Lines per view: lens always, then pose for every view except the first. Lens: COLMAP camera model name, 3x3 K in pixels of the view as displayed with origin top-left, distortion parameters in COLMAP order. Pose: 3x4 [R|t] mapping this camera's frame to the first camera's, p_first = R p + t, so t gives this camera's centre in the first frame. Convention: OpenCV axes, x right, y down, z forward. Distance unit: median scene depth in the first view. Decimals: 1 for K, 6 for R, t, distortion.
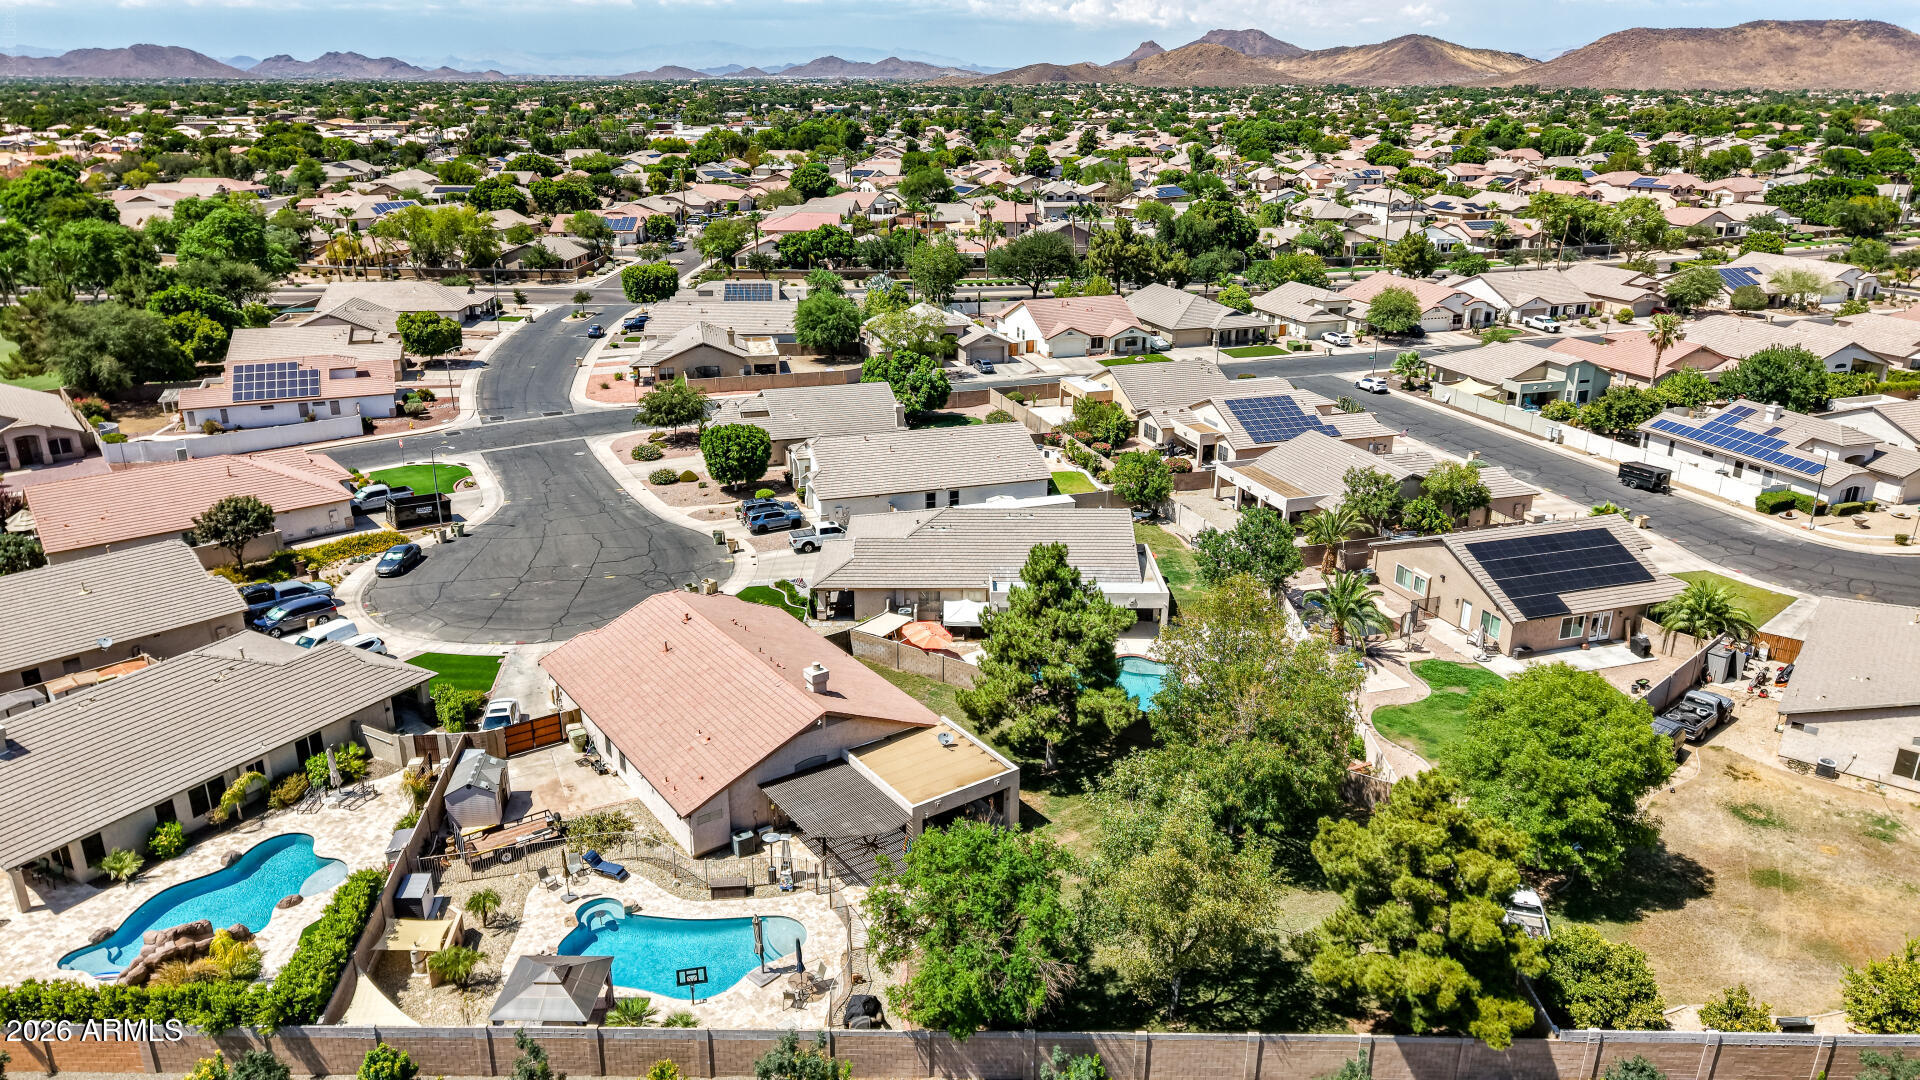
lens RADIAL K [[1279.3, 0, 962.2], [0, 1279.3, 548.1], [0, 0, 1]] dist [0.025129, -0.024868]
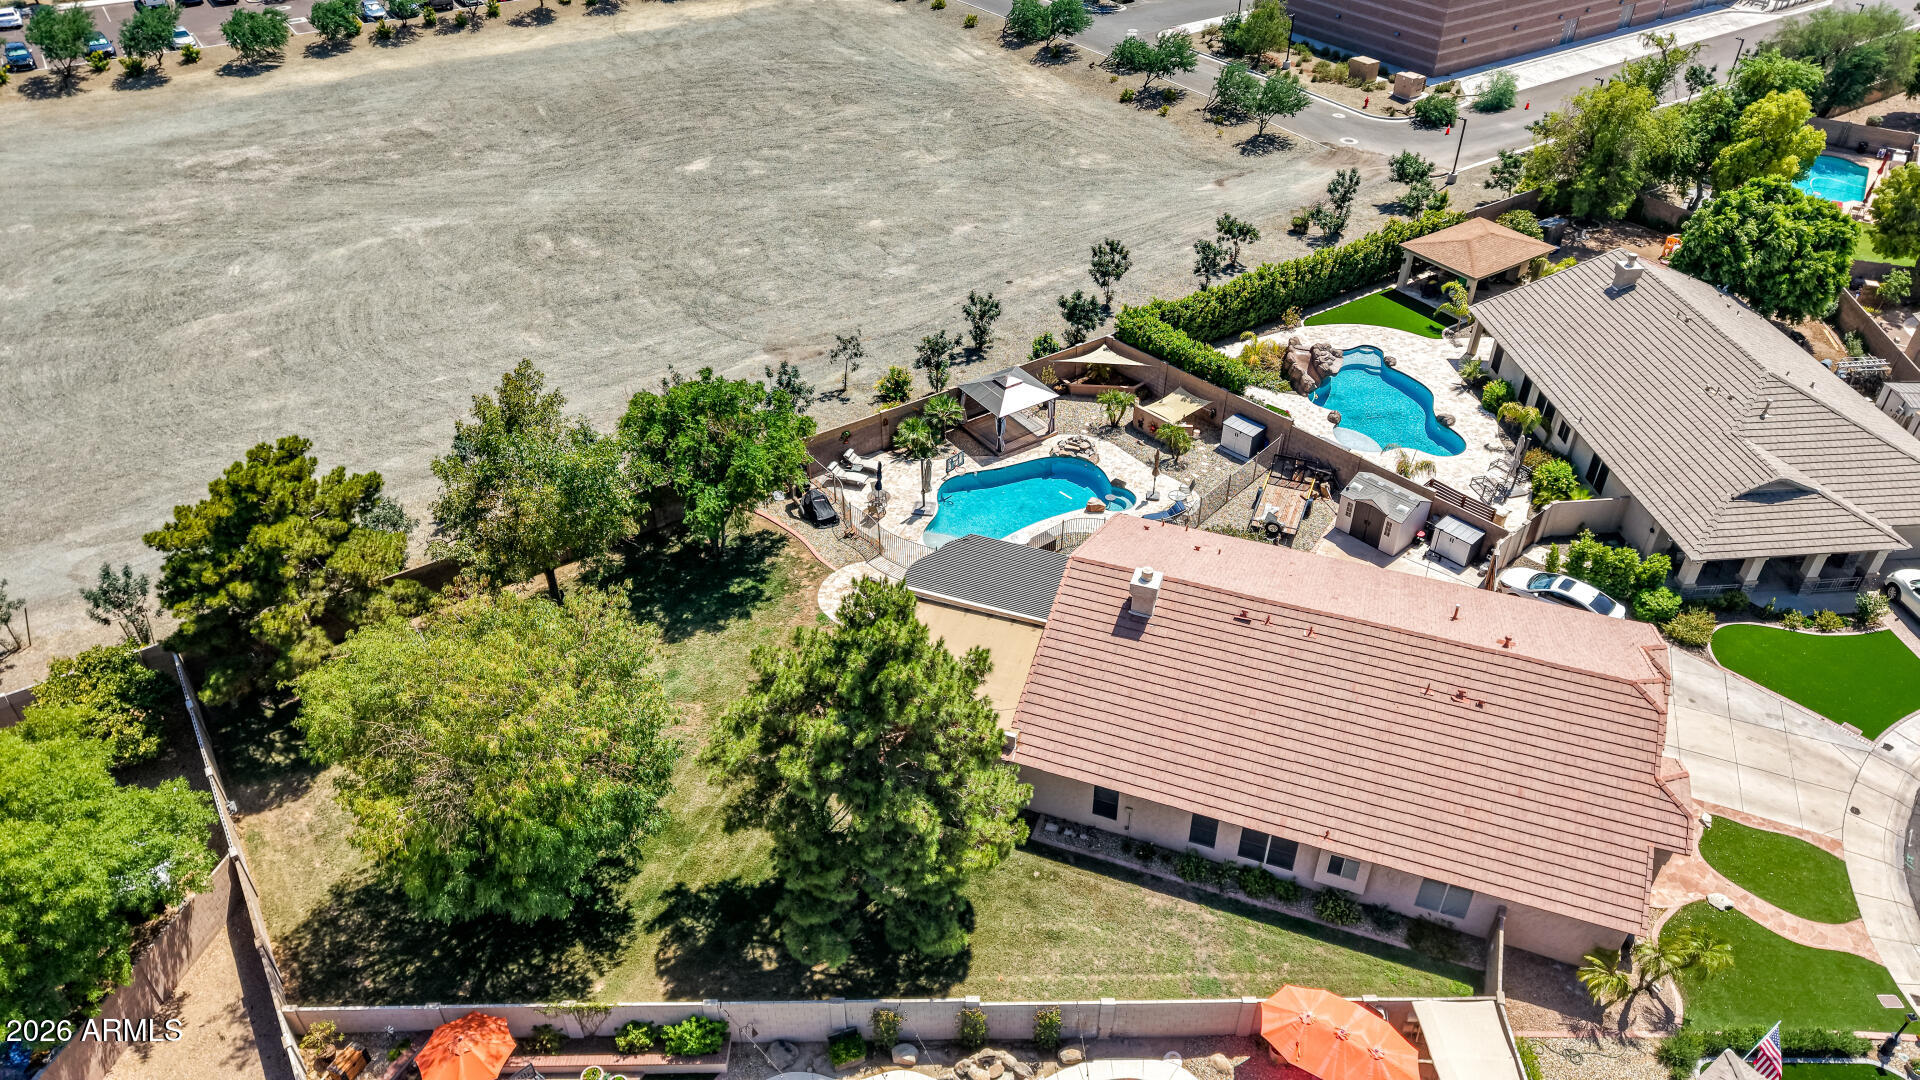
lens RADIAL K [[1279.3, 0, 962.2], [0, 1279.3, 548.1], [0, 0, 1]] dist [0.025129, -0.024868]
pose [[-0.824173, 0.338544, -0.454011, 0.181956], [-0.197124, 0.580049, 0.790370, -0.290121], [0.530924, 0.740898, -0.411326, 0.810473]]
